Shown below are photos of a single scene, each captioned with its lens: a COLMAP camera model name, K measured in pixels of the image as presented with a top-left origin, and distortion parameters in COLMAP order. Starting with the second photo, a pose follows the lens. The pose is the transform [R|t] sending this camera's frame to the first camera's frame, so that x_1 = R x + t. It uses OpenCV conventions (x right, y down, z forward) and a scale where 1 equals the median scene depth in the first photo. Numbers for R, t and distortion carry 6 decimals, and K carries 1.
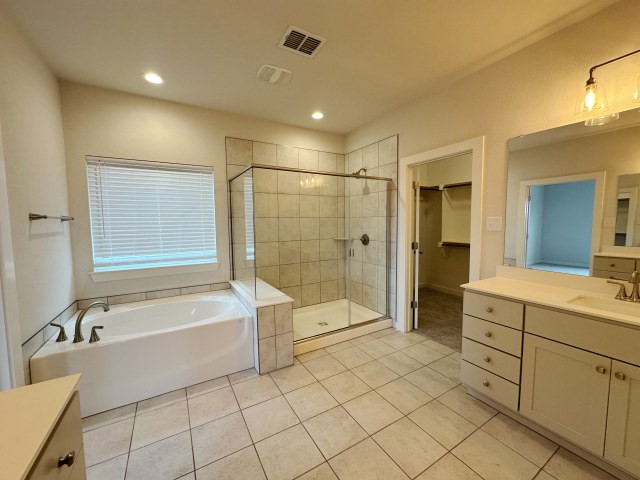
lens RADIAL K [[256.1, 0, 320.0], [0, 256.1, 240.0], [0, 0, 1]] dist [-0.000823, 0.000024]
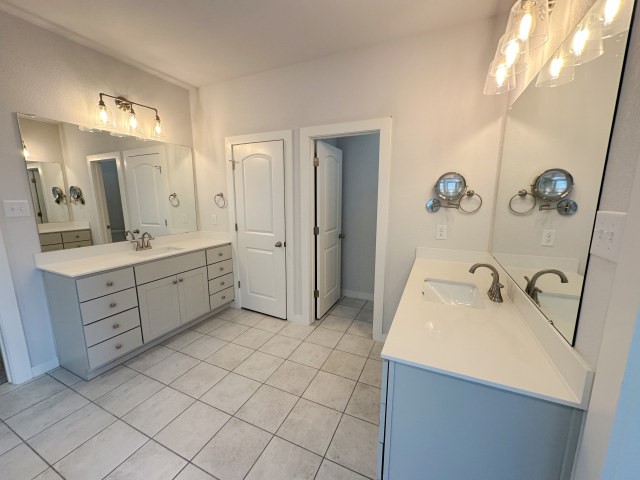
lens RADIAL K [[256.1, 0, 320.0], [0, 256.1, 240.0], [0, 0, 1]] dist [-0.000823, 0.000024]
pose [[-0.568114, -0.132718, 0.812177, -0.819554], [0.063960, 0.976804, 0.204359, -0.098187], [-0.820460, 0.168046, -0.546448, 0.879934]]
